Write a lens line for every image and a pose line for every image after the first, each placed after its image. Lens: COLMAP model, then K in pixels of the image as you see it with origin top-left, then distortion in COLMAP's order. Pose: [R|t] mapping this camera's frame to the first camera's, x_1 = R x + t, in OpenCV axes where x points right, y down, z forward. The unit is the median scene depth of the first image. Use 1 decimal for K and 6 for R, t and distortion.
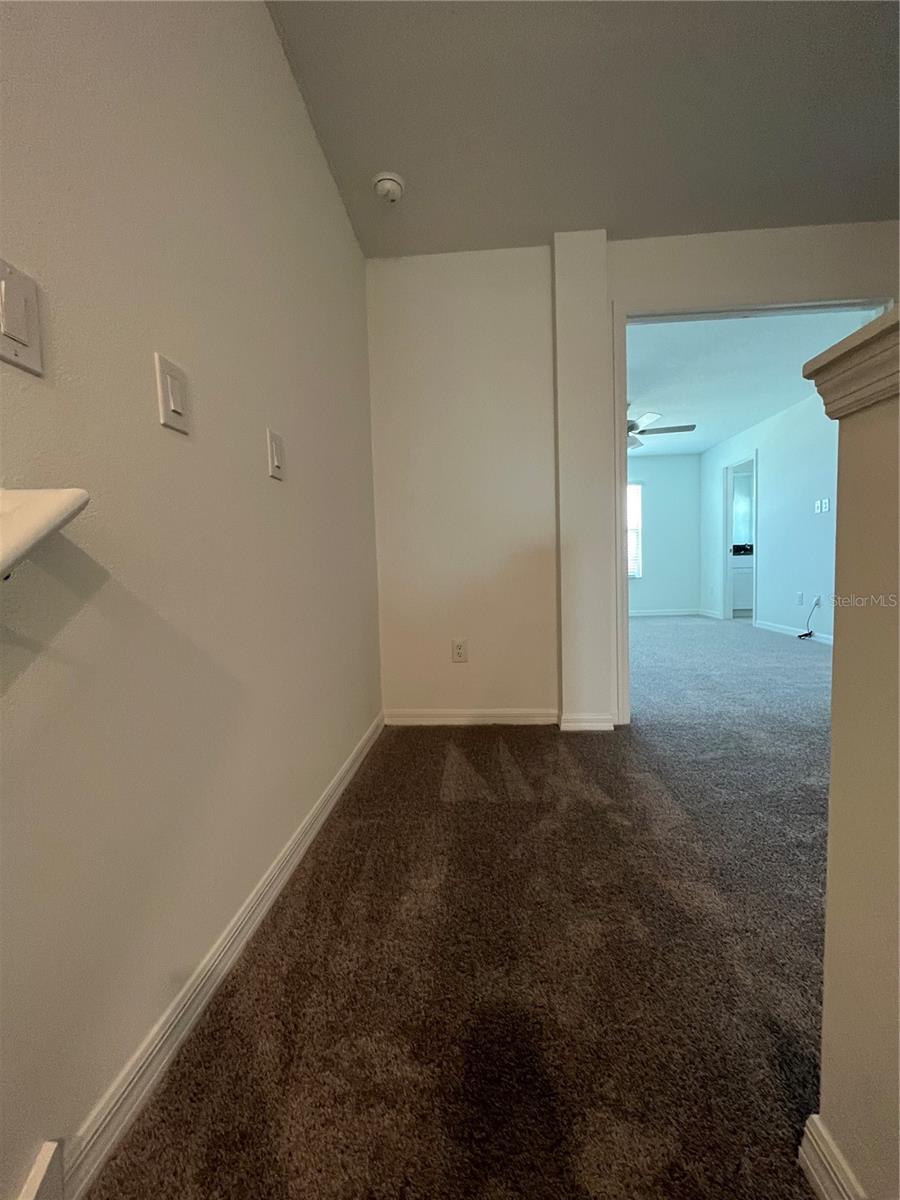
lens RADIAL K [[492.6, 0, 450.0], [0, 492.6, 600.0], [0, 0, 1]] dist [-0.001247, -0.000234]
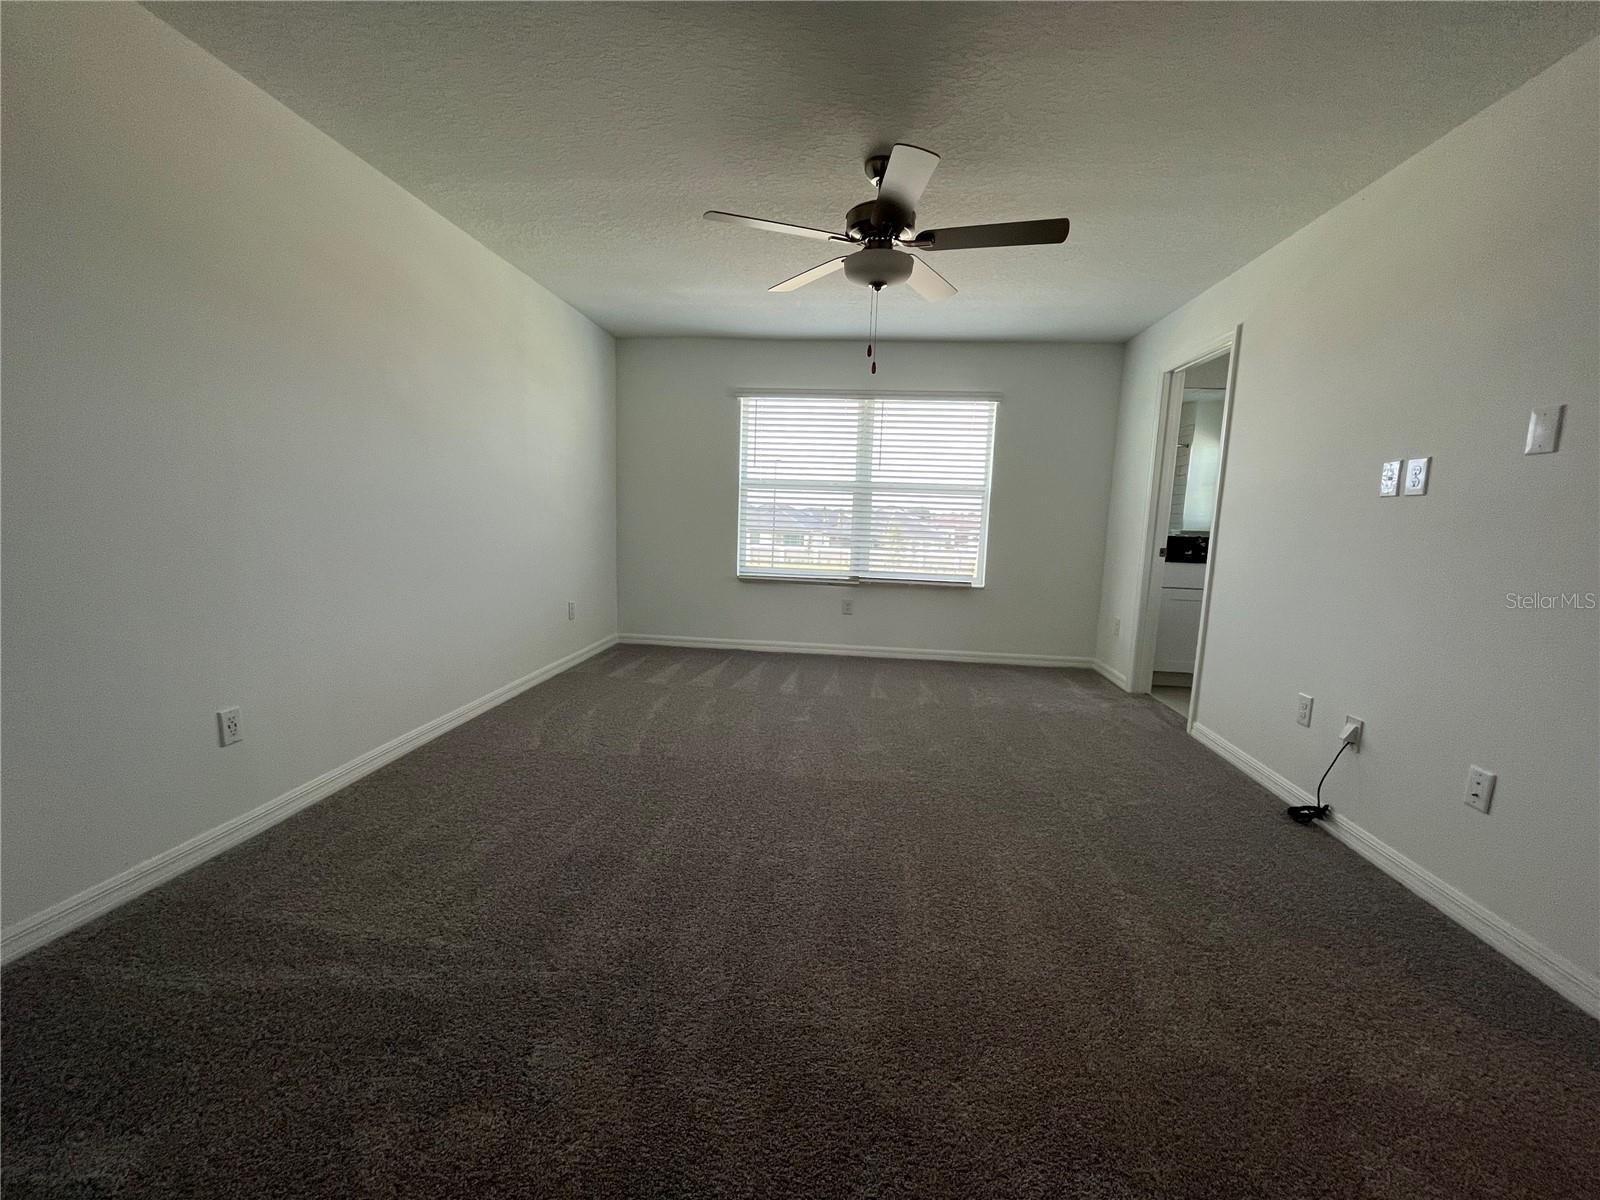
lens RADIAL K [[656.0, 0, 795.2], [0, 656.0, 602.9], [0, 0, 1]] dist [-0.001630, -0.000626]
pose [[0.997507, 0.068840, -0.015514, 0.605731], [-0.067569, 0.995162, 0.071323, -0.191009], [0.020349, -0.070097, 0.997333, 0.934452]]
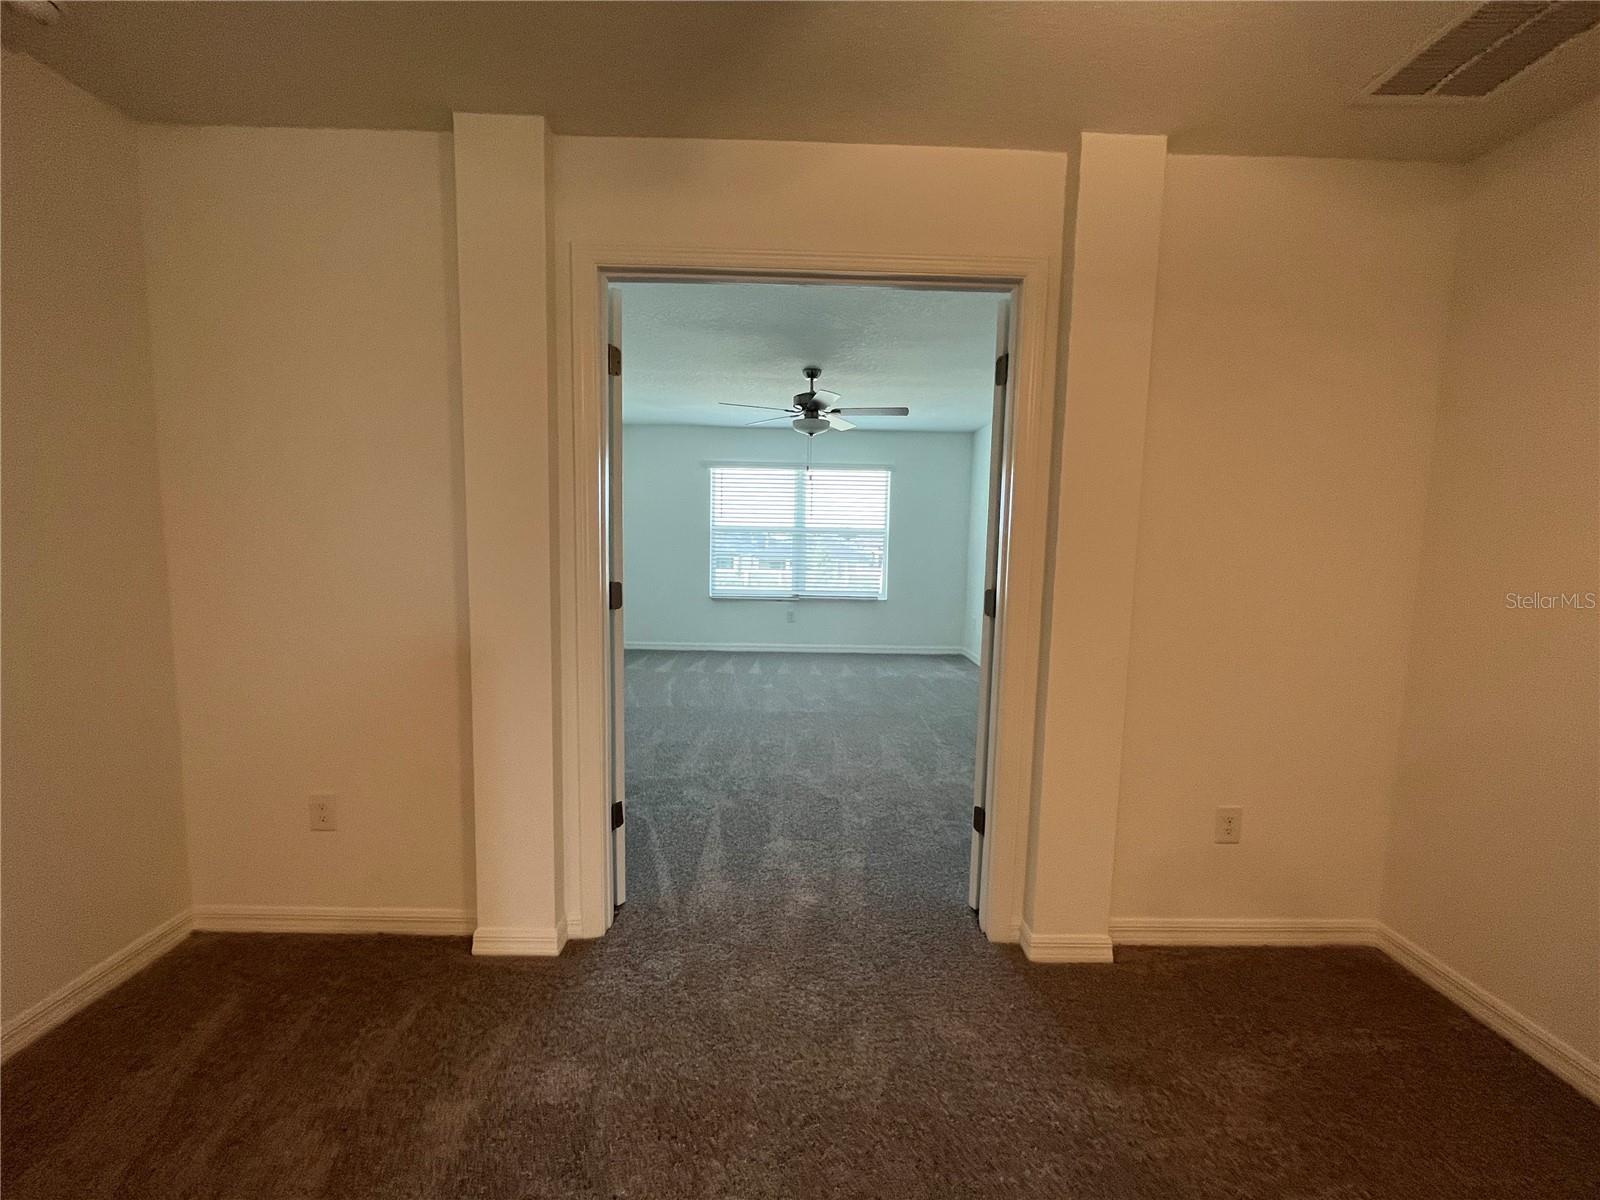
lens RADIAL K [[656.9, 0, 797.1], [0, 656.9, 600.8], [0, 0, 1]] dist [-0.001247, -0.000234]
pose [[0.994725, 0.043047, 0.093104, 0.497352], [-0.045984, 0.998503, 0.029627, -0.197506], [-0.091689, -0.033752, 0.995216, 0.168655]]
